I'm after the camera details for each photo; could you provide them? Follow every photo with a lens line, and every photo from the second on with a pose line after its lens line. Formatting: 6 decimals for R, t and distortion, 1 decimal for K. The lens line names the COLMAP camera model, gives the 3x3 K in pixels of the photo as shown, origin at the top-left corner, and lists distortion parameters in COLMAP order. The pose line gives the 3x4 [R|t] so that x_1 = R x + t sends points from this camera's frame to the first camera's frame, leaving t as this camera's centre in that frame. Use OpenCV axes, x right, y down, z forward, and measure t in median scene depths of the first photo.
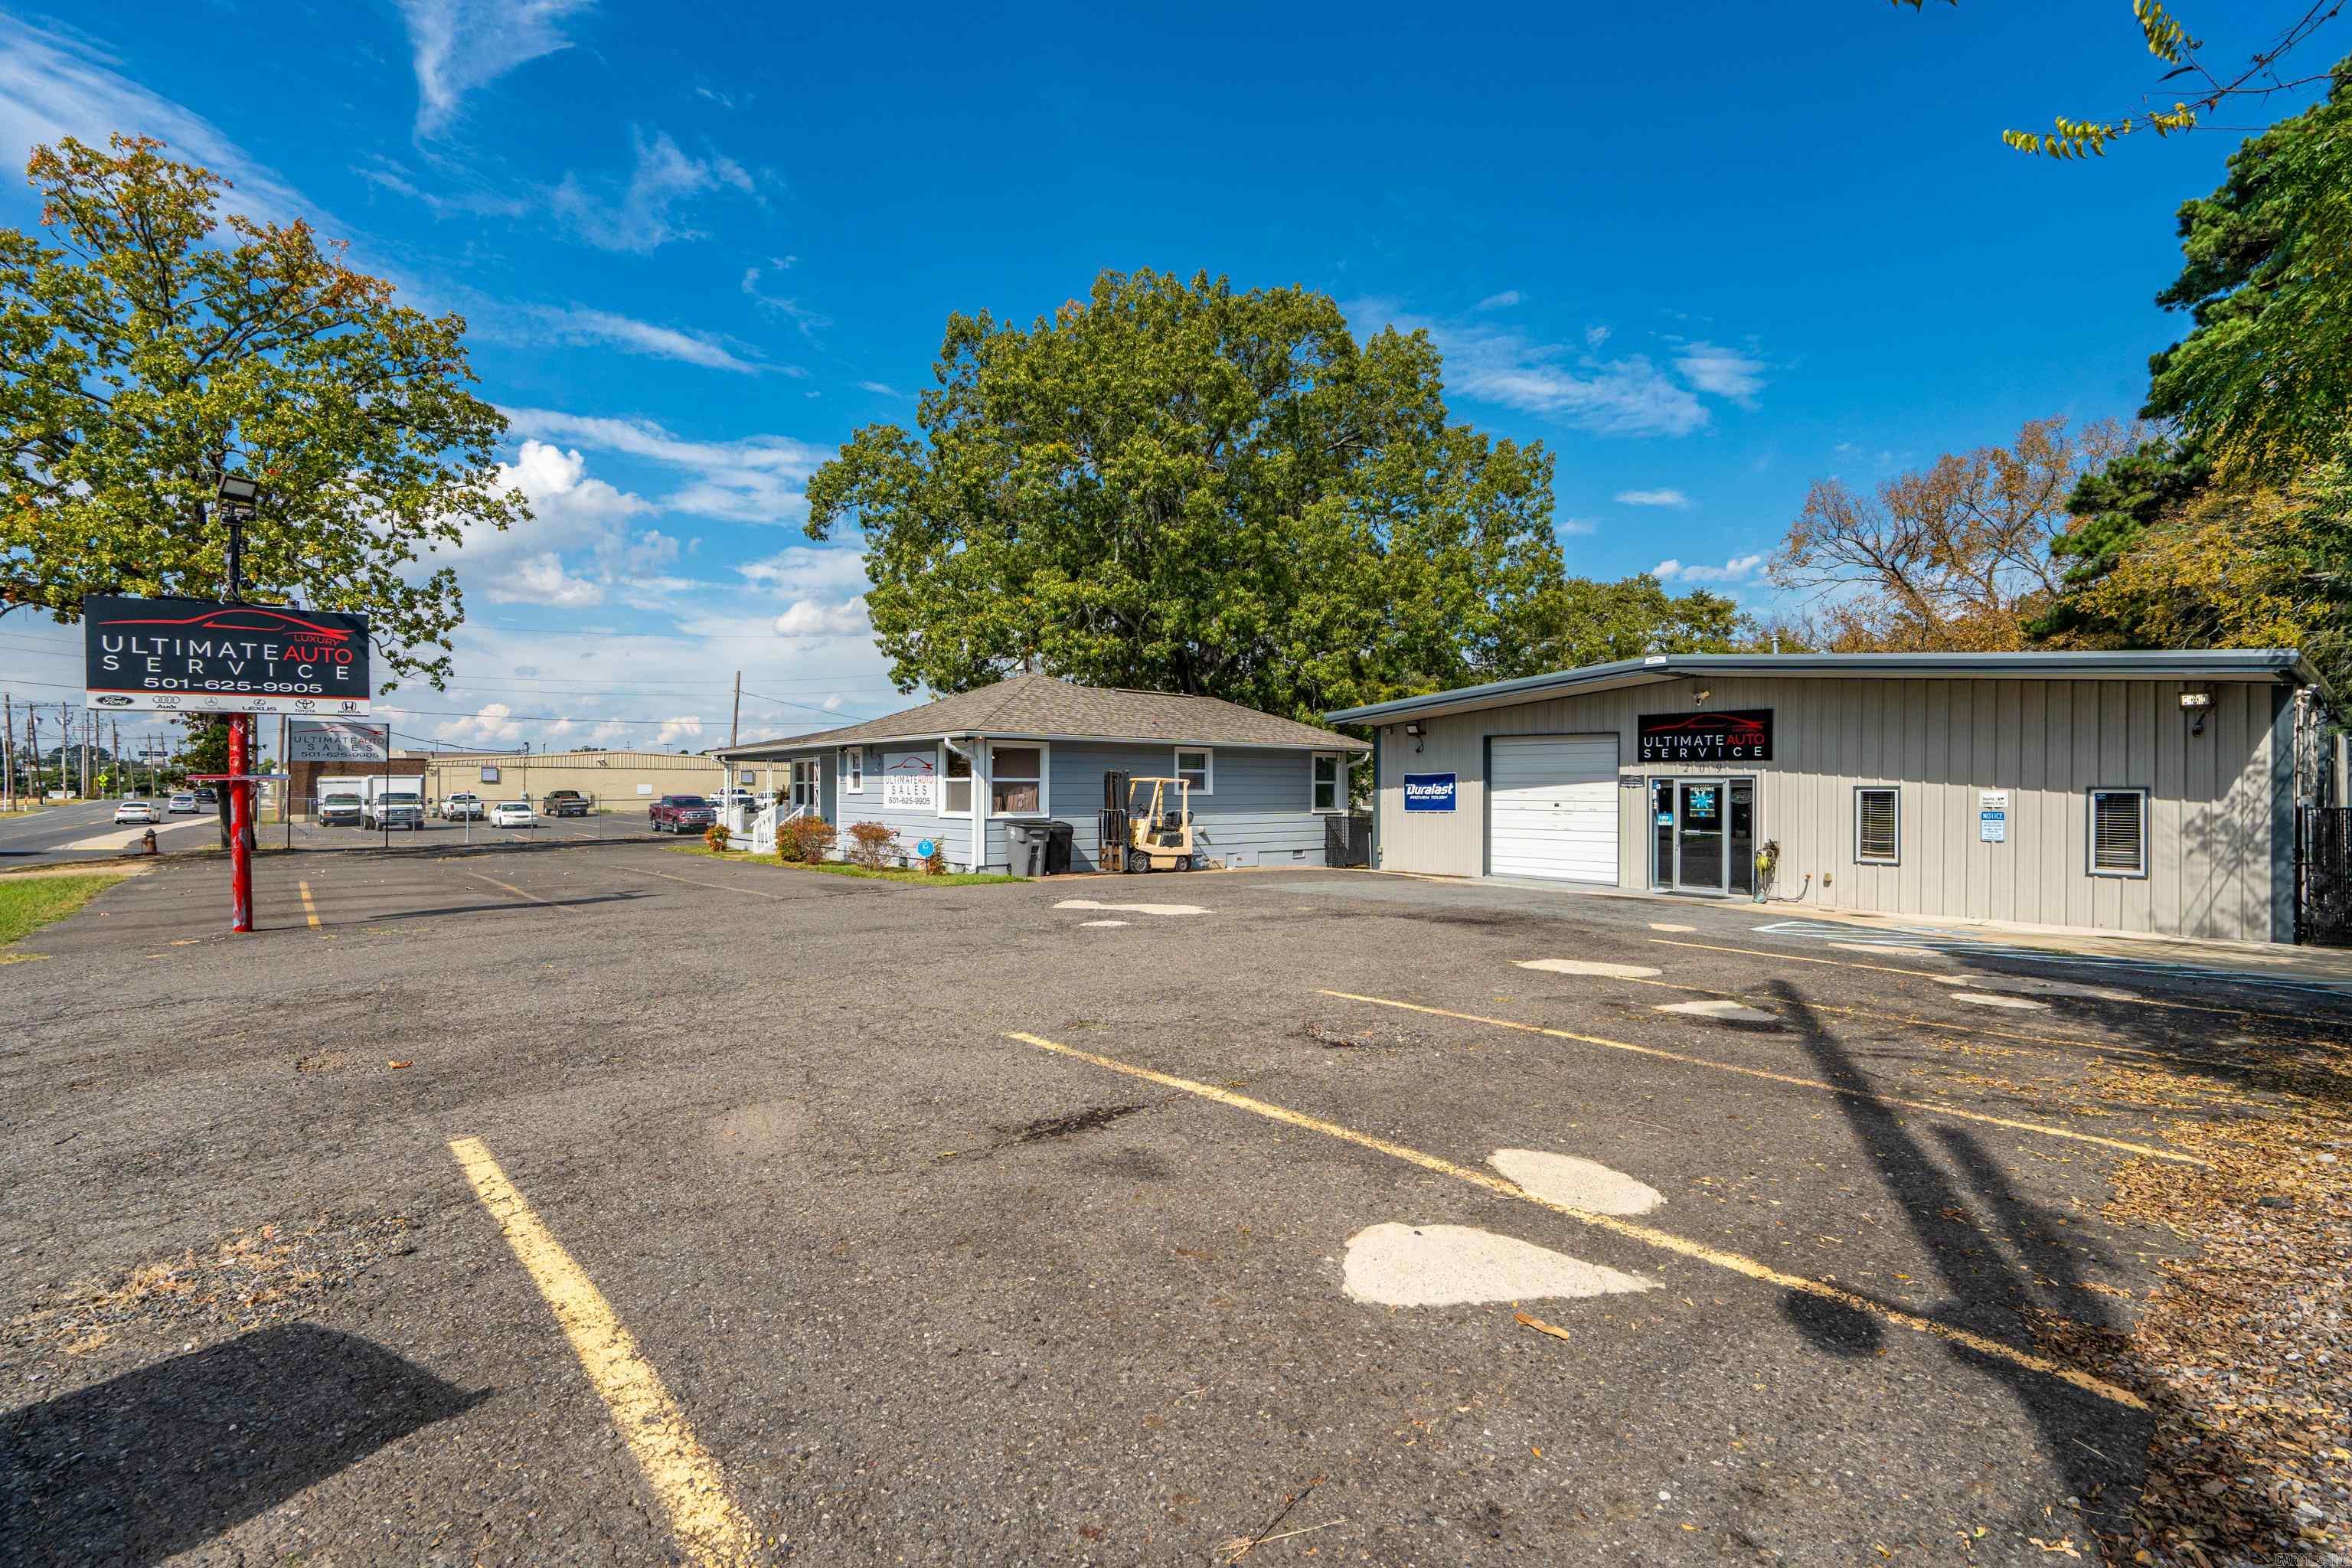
lens RADIAL K [[1058.4, 0, 1176.0], [0, 1058.4, 784.0], [0, 0, 1]] dist [0.000292, 0.000519]
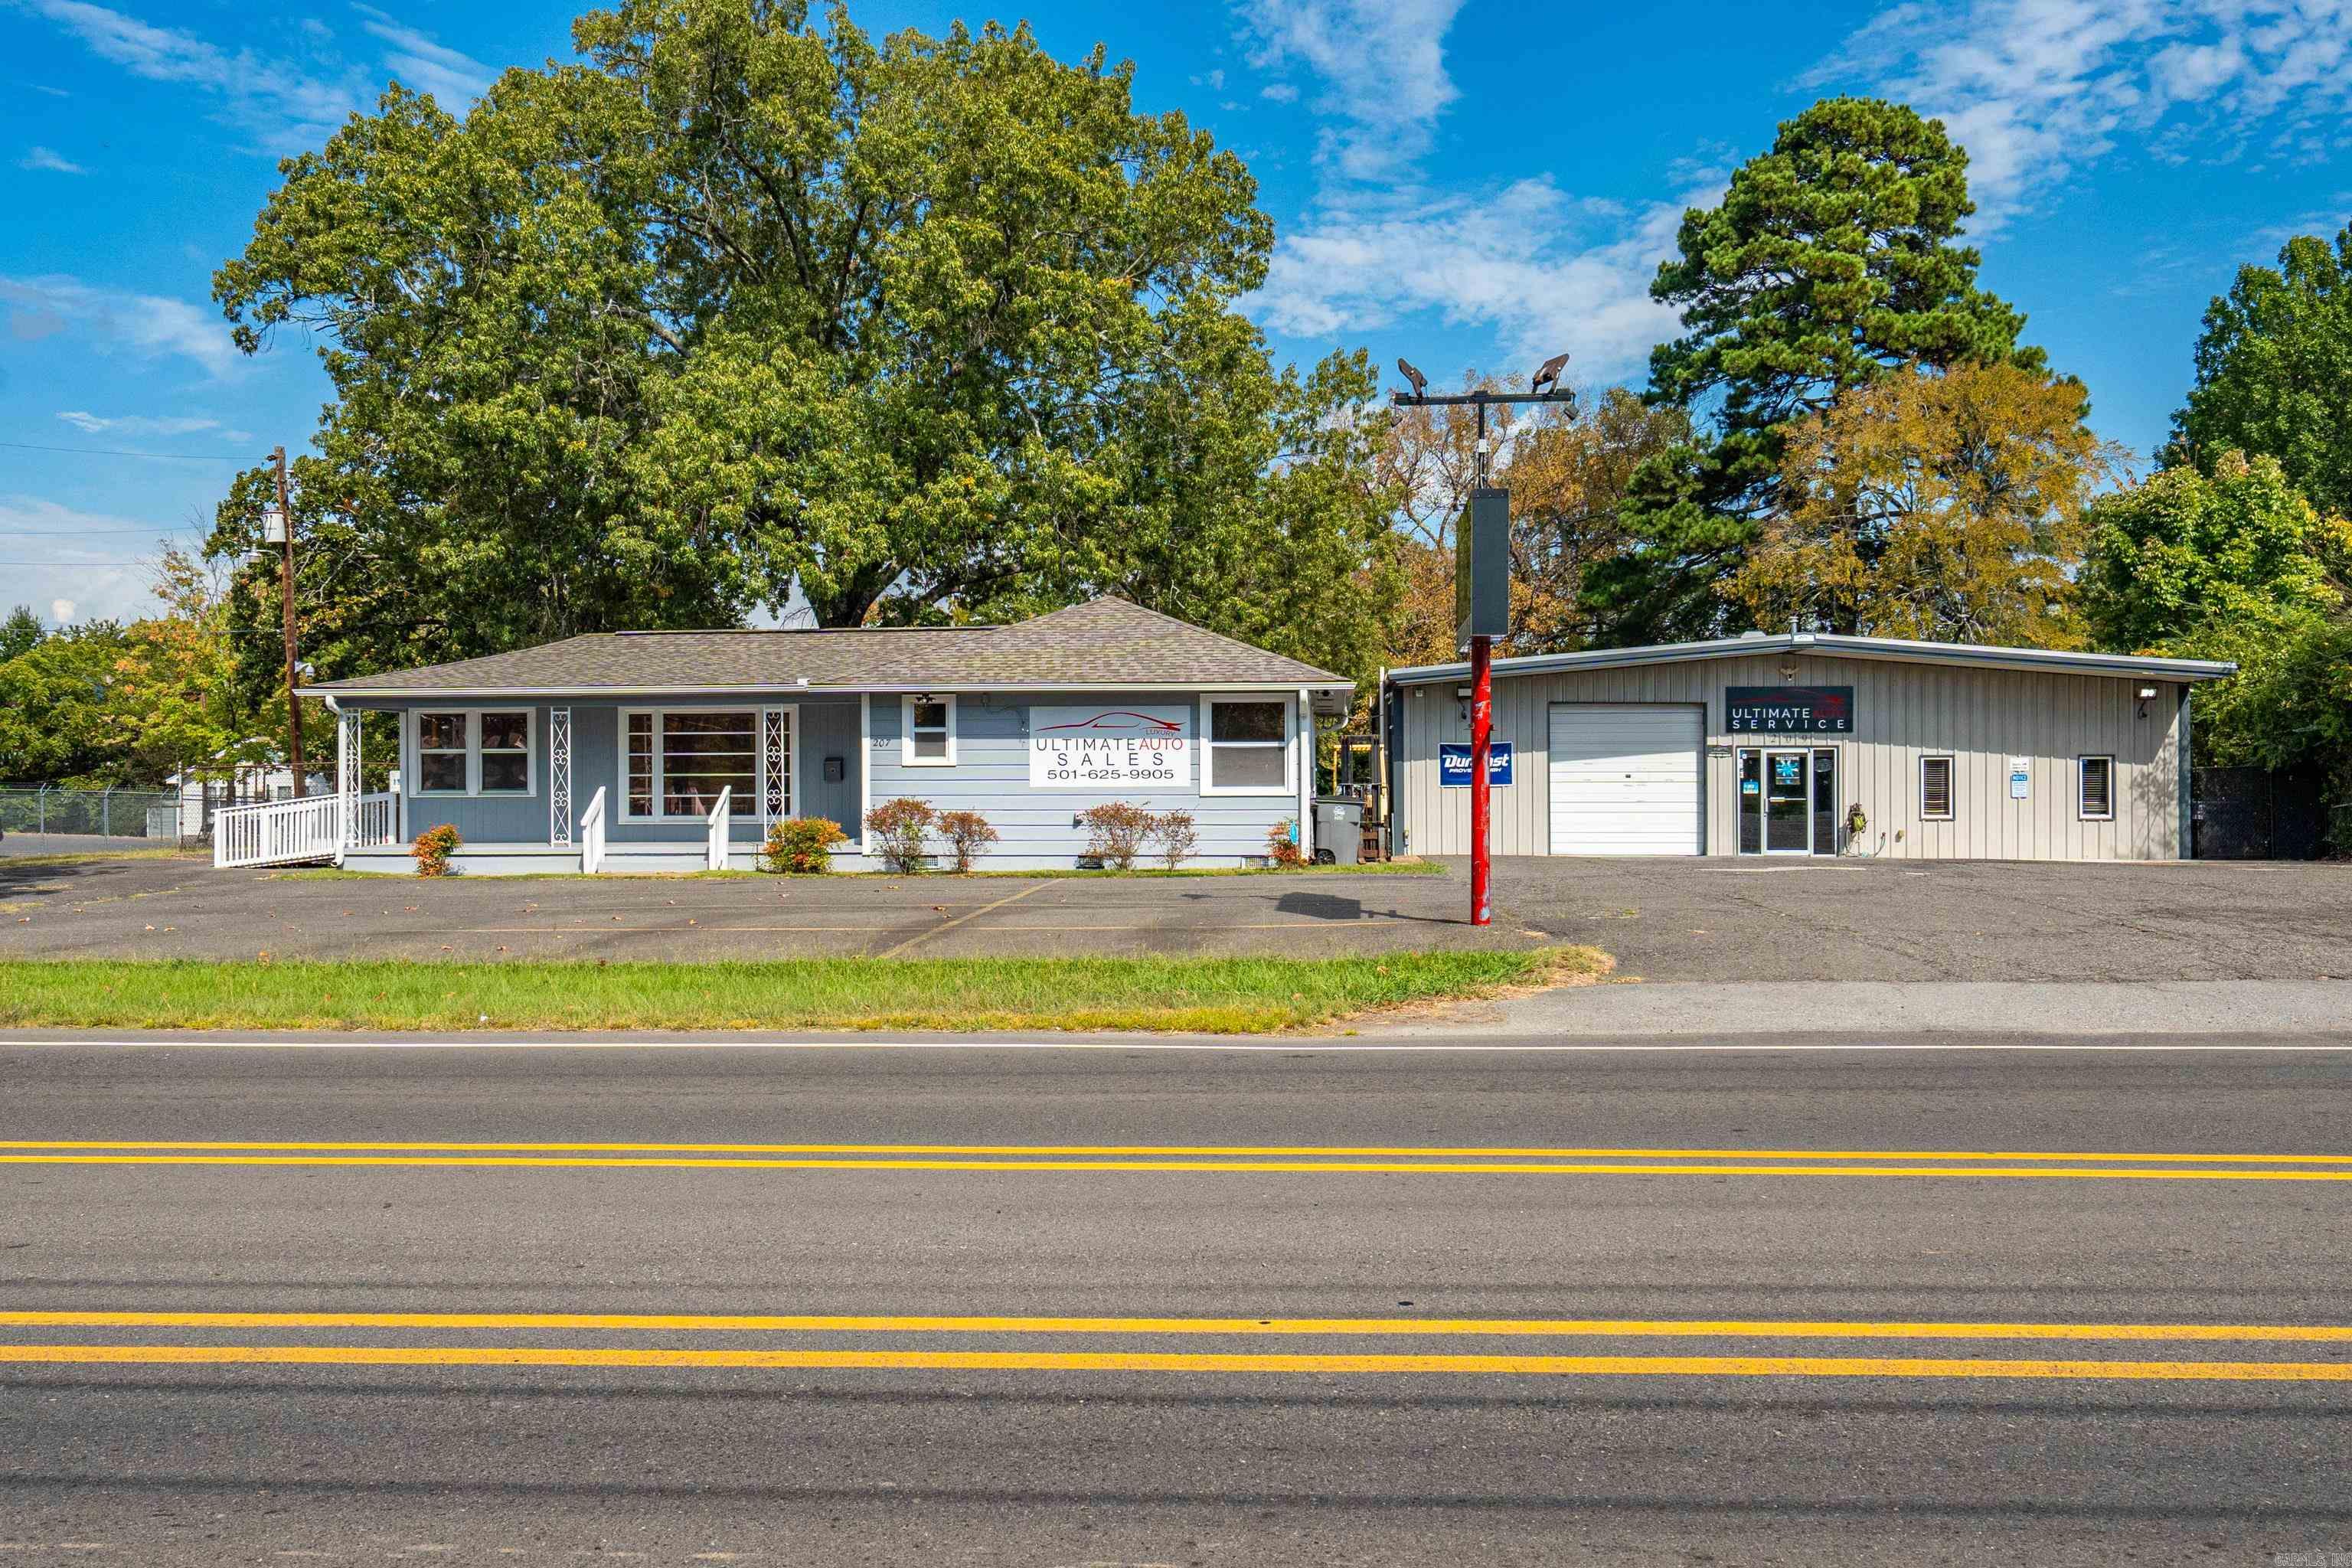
lens RADIAL K [[1851.2, 0, 1176.0], [0, 1851.2, 784.0], [0, 0, 1]] dist [0.006687, -0.006051]
pose [[0.713413, -0.006789, 0.700711, -1.300596], [0.003518, 0.999975, 0.006106, 0.017487], [-0.700735, -0.001892, 0.713419, 0.099638]]
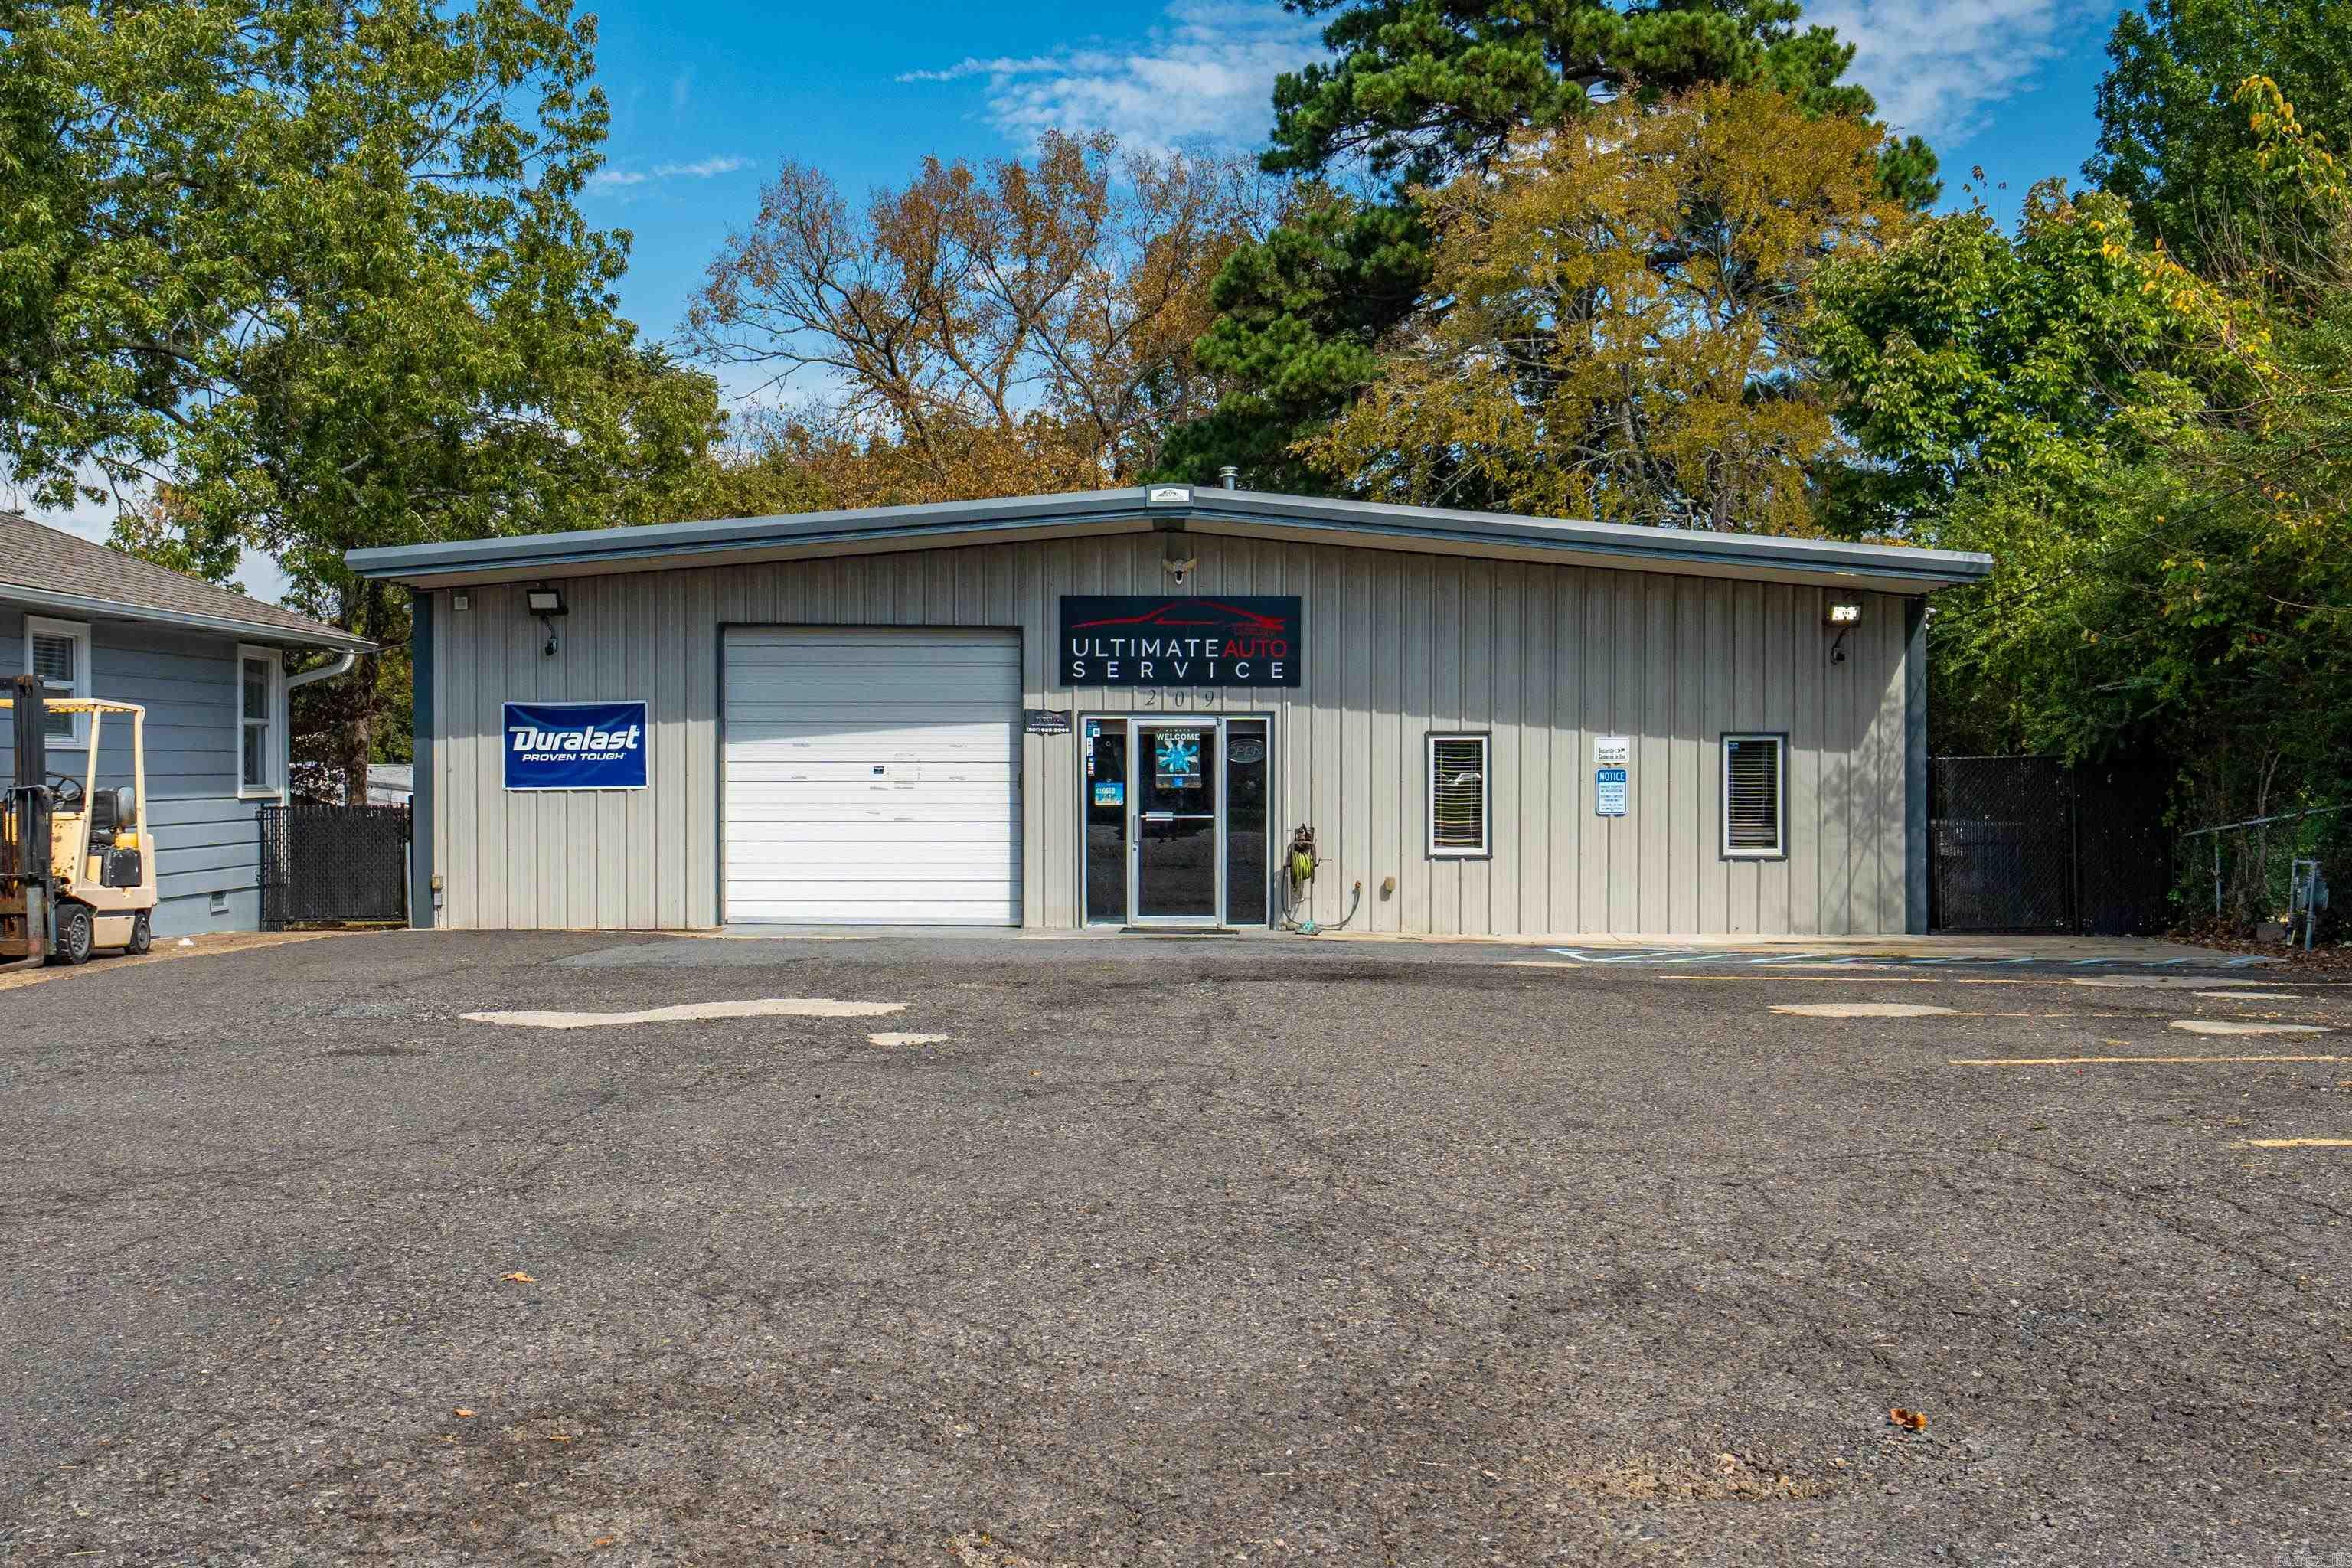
lens RADIAL K [[2469.2, 0, 1176.0], [0, 2469.2, 784.0], [0, 0, 1]] dist [0.003140, 0.022099]
pose [[0.642072, -0.006832, 0.766614, -0.499740], [-0.001220, 0.999950, 0.009934, 0.017030], [-0.766644, -0.007314, 0.642031, 0.186361]]
